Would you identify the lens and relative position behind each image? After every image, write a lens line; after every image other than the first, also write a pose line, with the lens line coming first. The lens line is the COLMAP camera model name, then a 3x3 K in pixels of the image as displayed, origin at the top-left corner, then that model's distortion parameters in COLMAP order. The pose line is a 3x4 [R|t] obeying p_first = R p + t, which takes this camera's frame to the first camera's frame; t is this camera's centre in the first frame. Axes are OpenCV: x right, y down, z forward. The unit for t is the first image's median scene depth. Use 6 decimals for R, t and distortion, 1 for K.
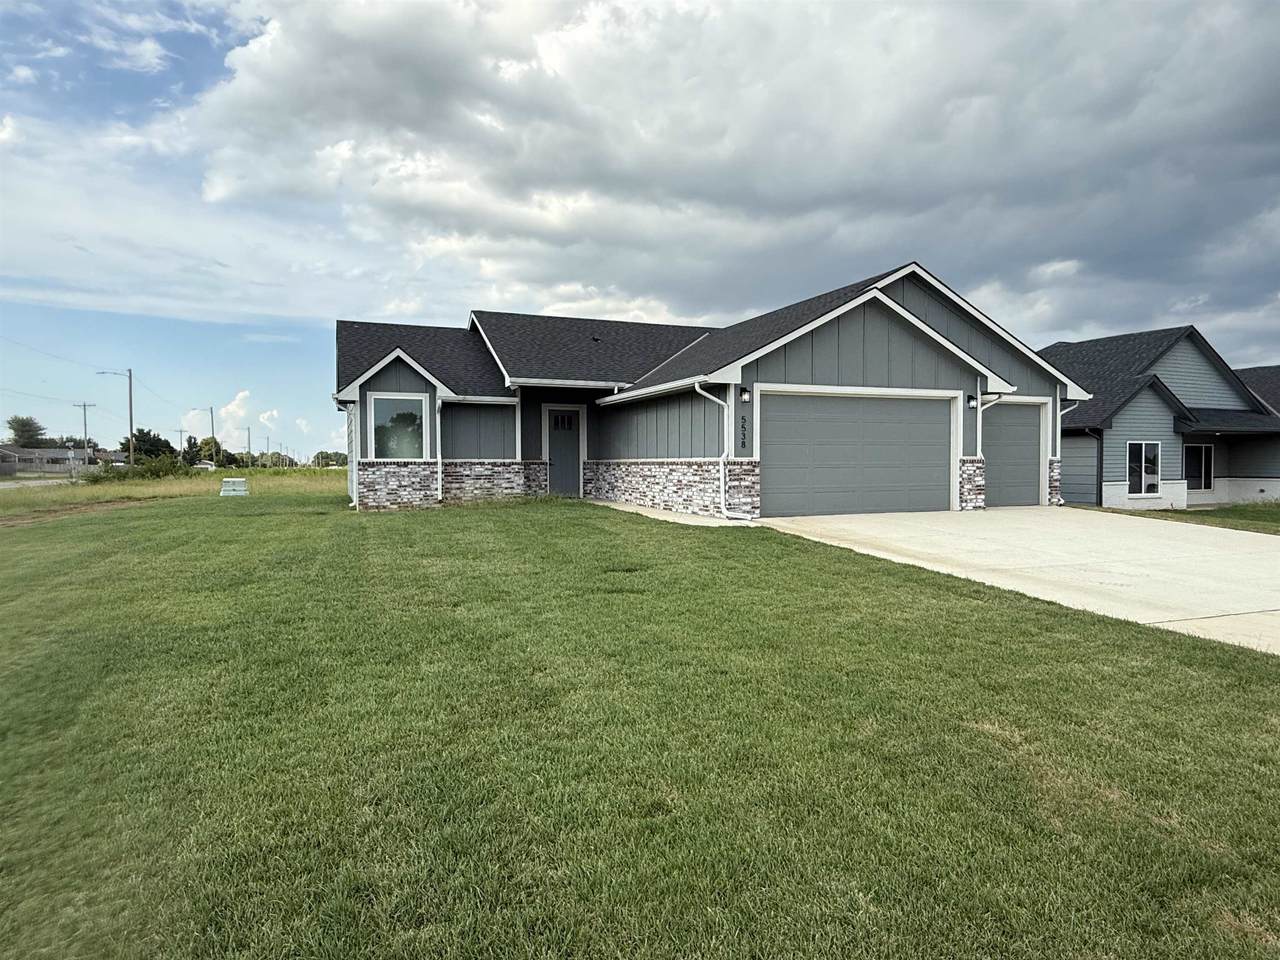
lens RADIAL K [[774.0, 0, 644.5], [0, 774.0, 490.2], [0, 0, 1]] dist [-0.005492, -0.003266]
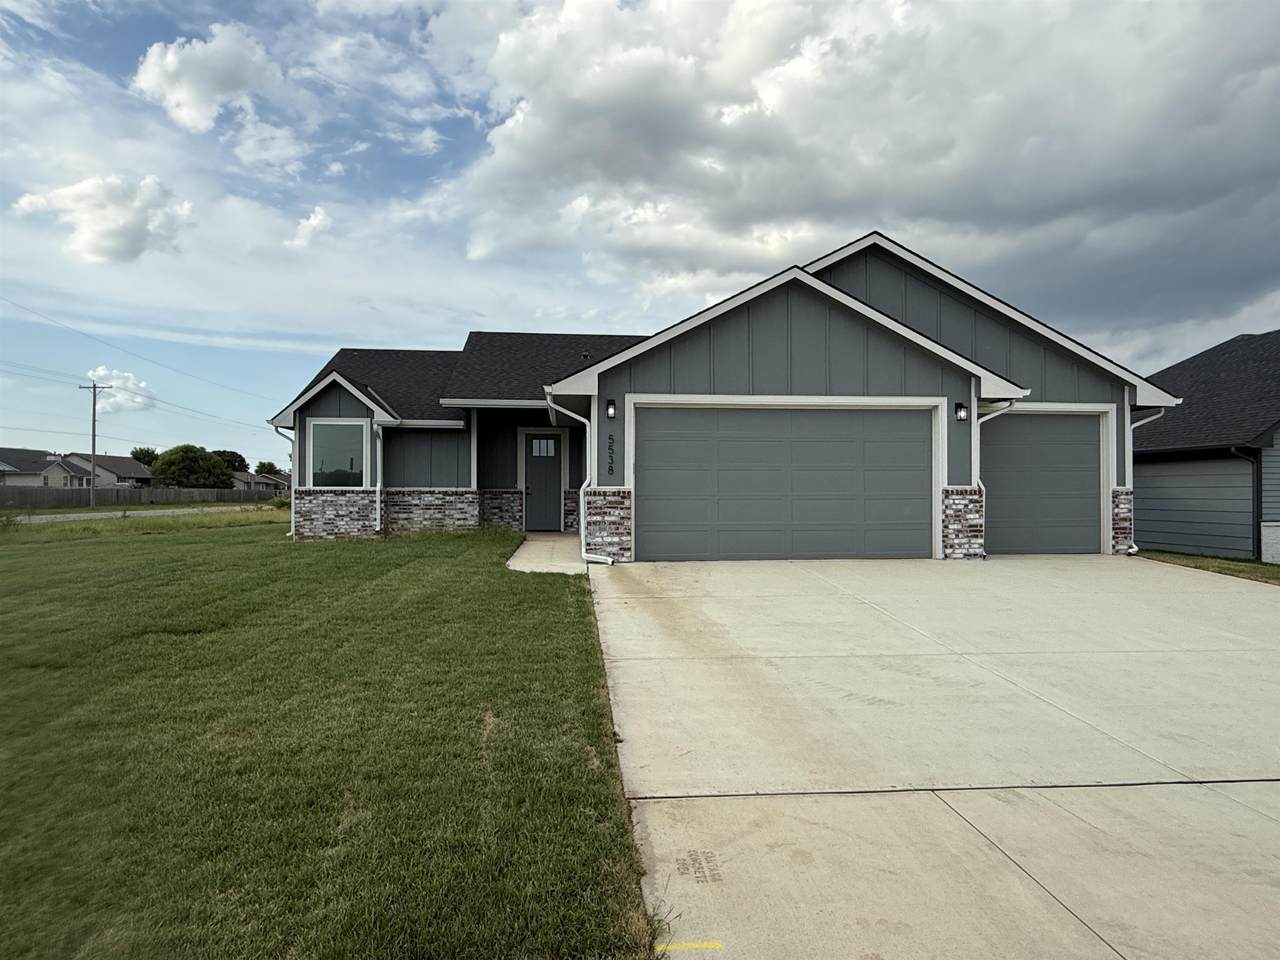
lens RADIAL K [[774.0, 0, 646.8], [0, 774.0, 469.7], [0, 0, 1]] dist [-0.005492, -0.003266]
pose [[0.959395, -0.003830, -0.282041, 0.246097], [-0.014201, 0.997984, -0.061857, -0.006450], [0.281709, 0.063351, 0.957406, 0.150971]]
